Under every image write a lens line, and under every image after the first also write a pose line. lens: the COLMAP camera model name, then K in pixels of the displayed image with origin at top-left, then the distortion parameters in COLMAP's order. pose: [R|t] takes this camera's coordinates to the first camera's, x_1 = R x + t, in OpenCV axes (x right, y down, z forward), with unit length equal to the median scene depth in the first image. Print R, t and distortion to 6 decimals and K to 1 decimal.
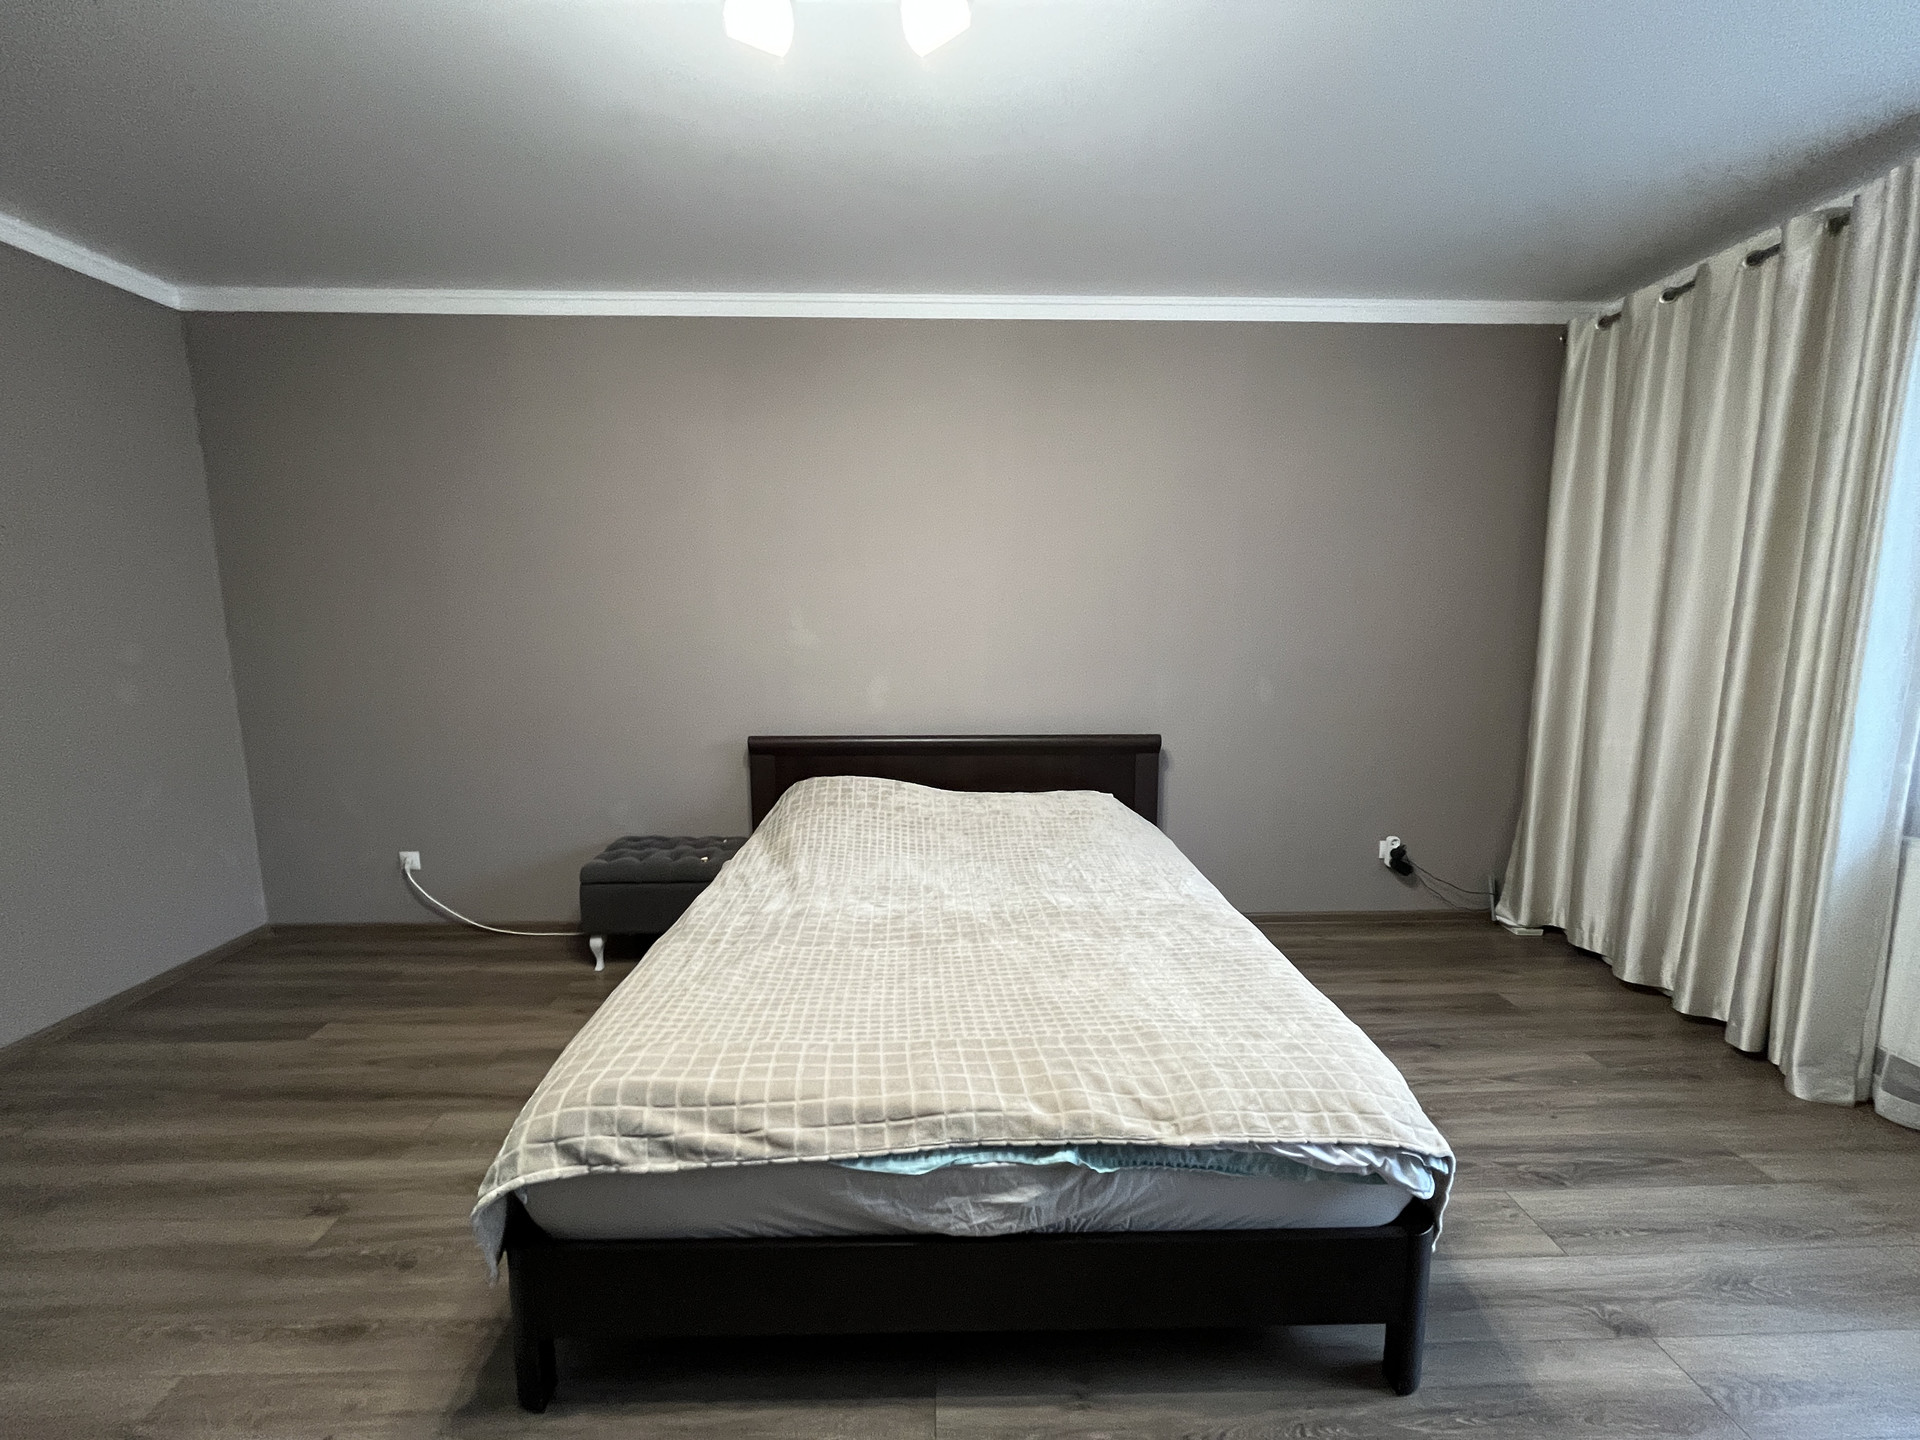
lens RADIAL K [[776.9, 0, 957.1], [0, 776.9, 724.1], [0, 0, 1]] dist [-0.002565, 0.000314]
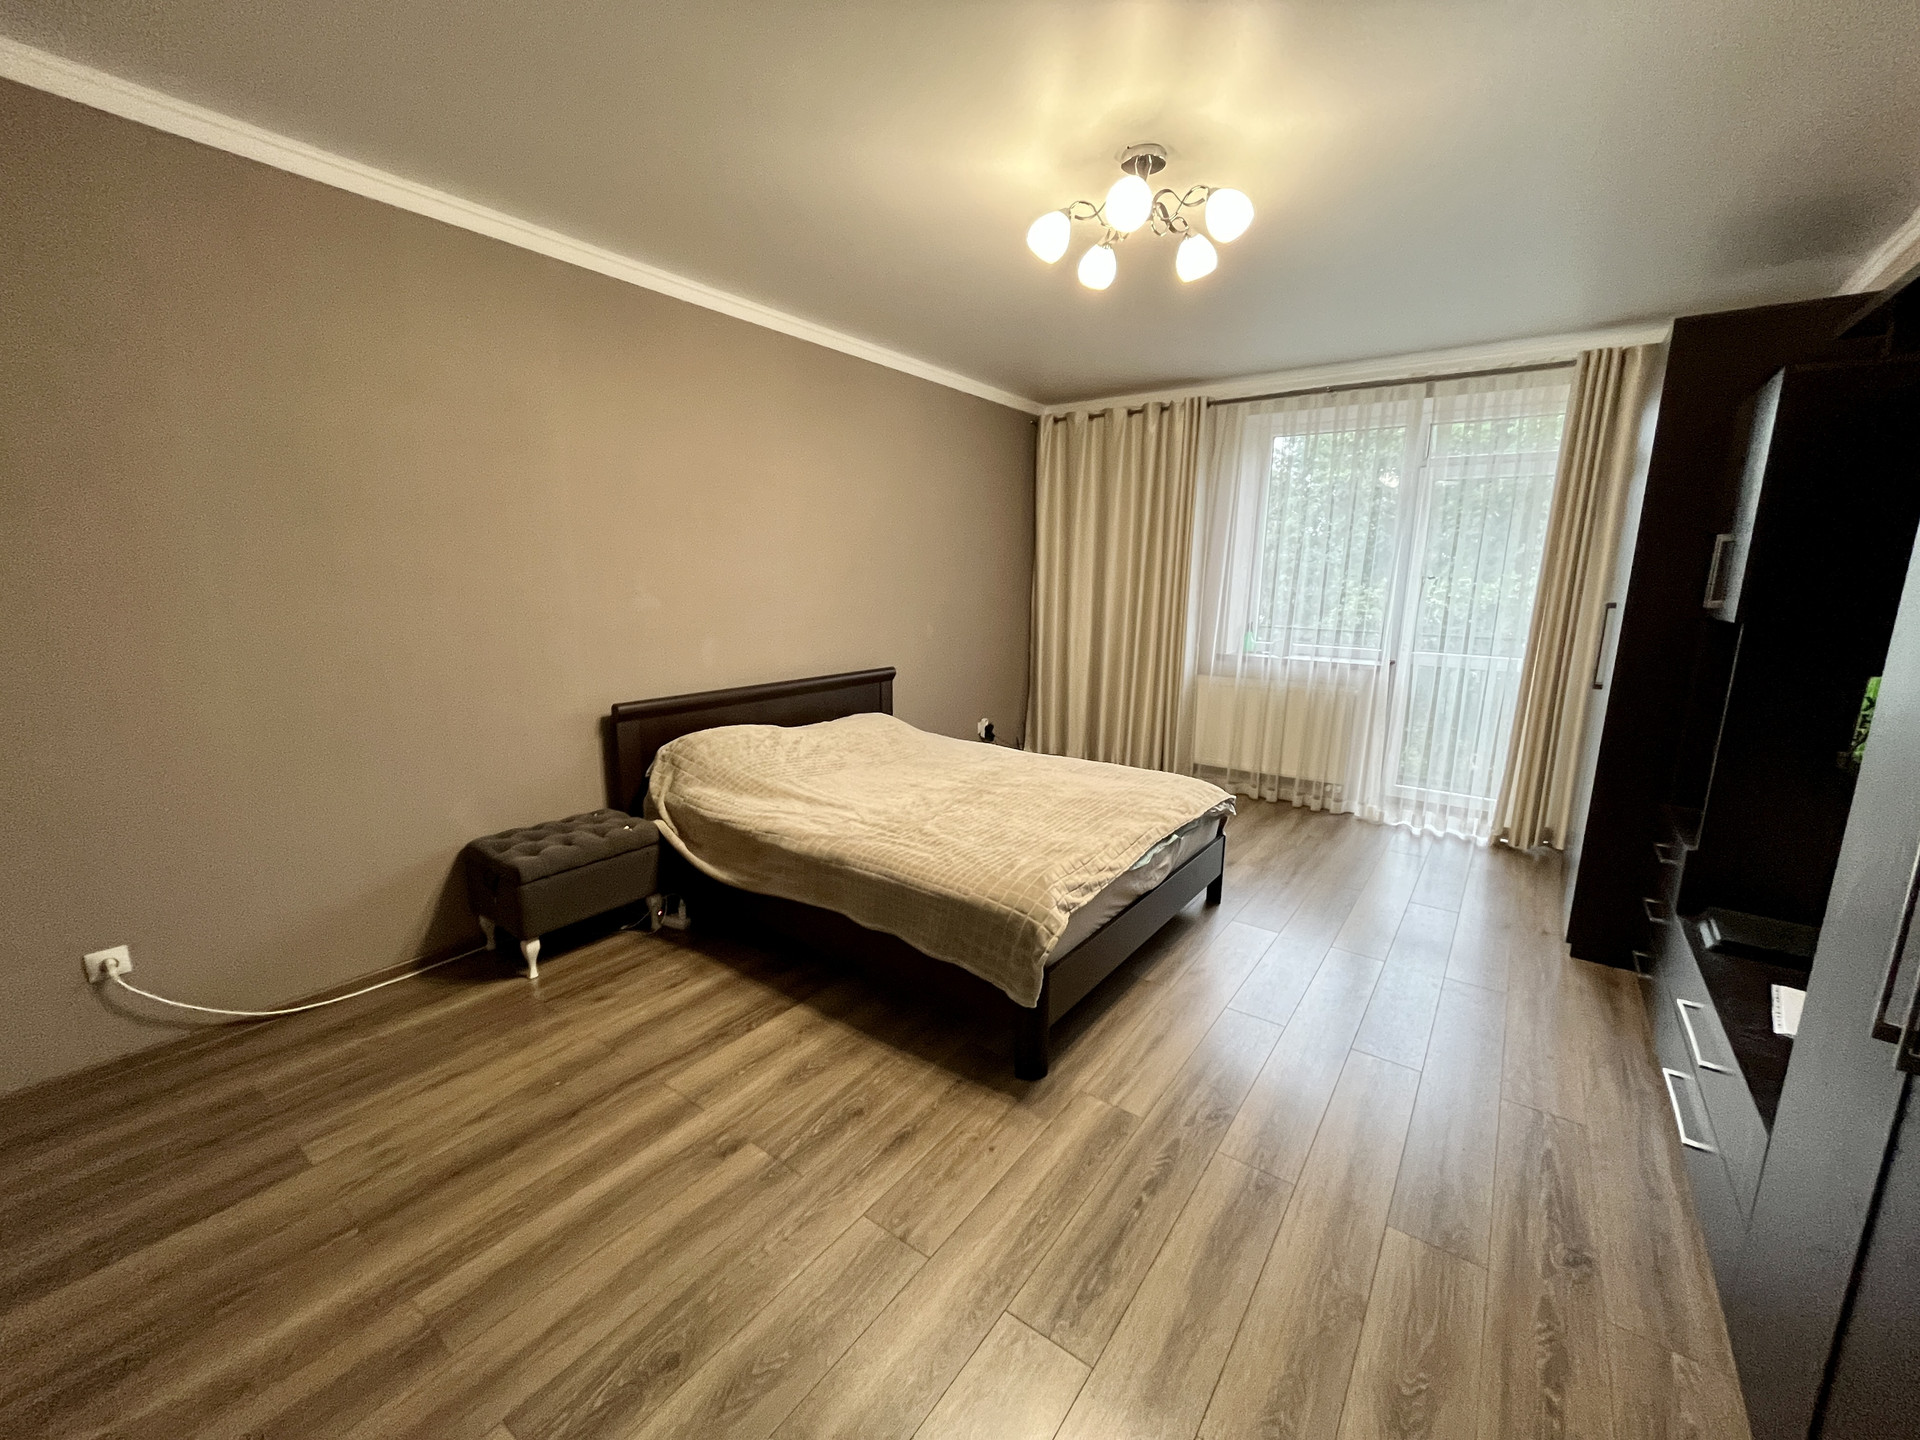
lens RADIAL K [[777.5, 0, 957.1], [0, 777.5, 723.4], [0, 0, 1]] dist [-0.001223, -0.000575]
pose [[0.612750, -0.142544, 0.777315, -1.113637], [0.096856, 0.989729, 0.105146, -0.031770], [-0.784319, 0.010859, 0.620263, 0.064897]]
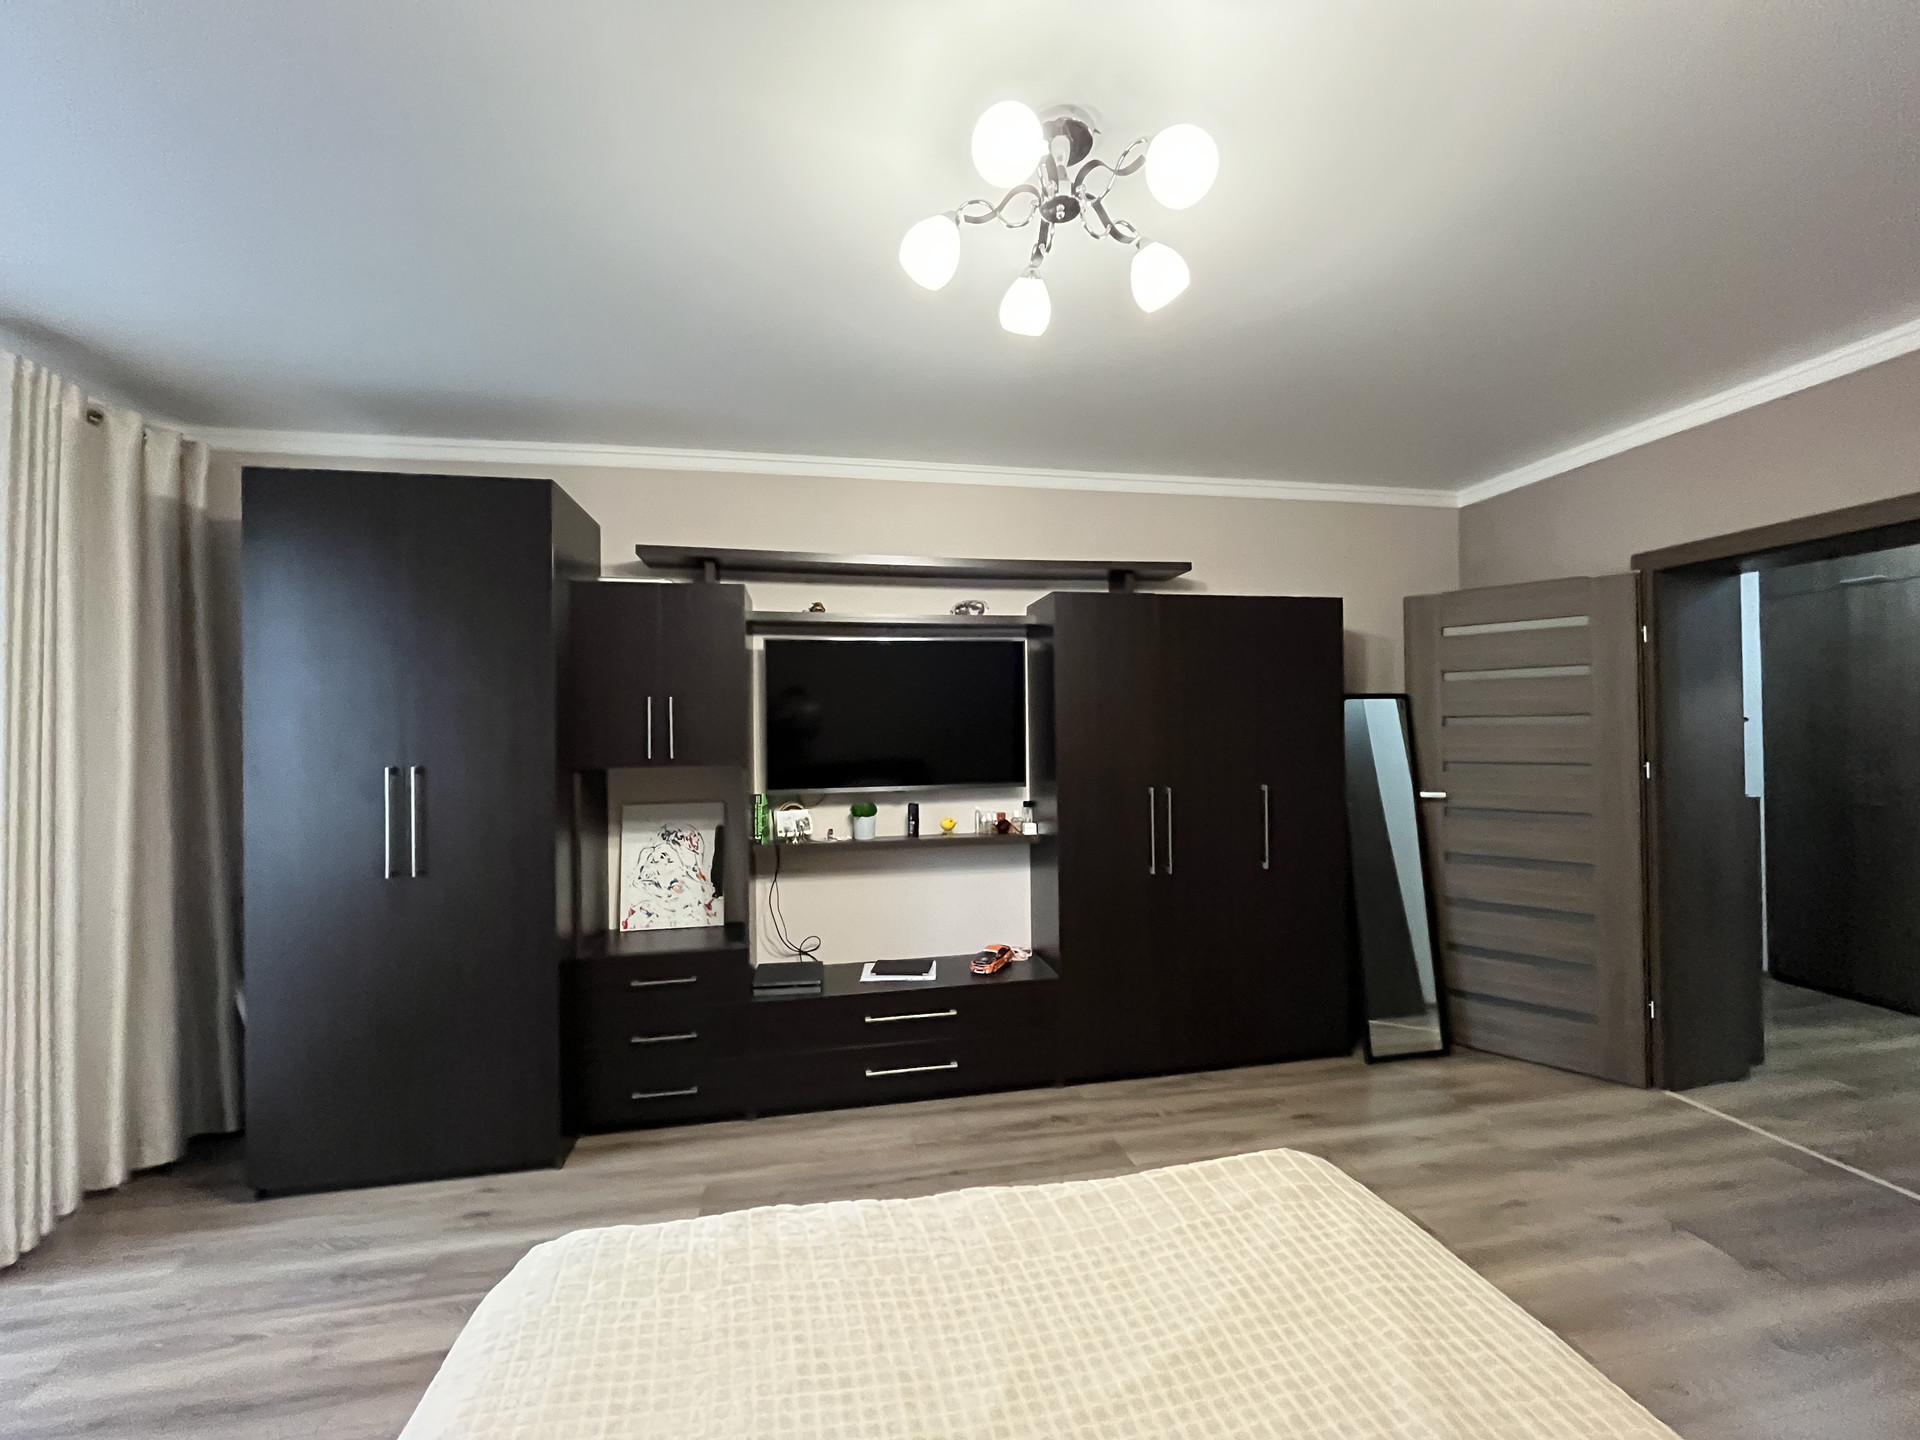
lens RADIAL K [[775.5, 0, 957.8], [0, 775.5, 724.6], [0, 0, 1]] dist [-0.002927, -0.000376]
pose [[-0.986713, 0.013340, -0.161926, 0.118234], [-0.007790, 0.991593, 0.129162, -0.194705], [0.162287, 0.128707, -0.978314, 1.203108]]
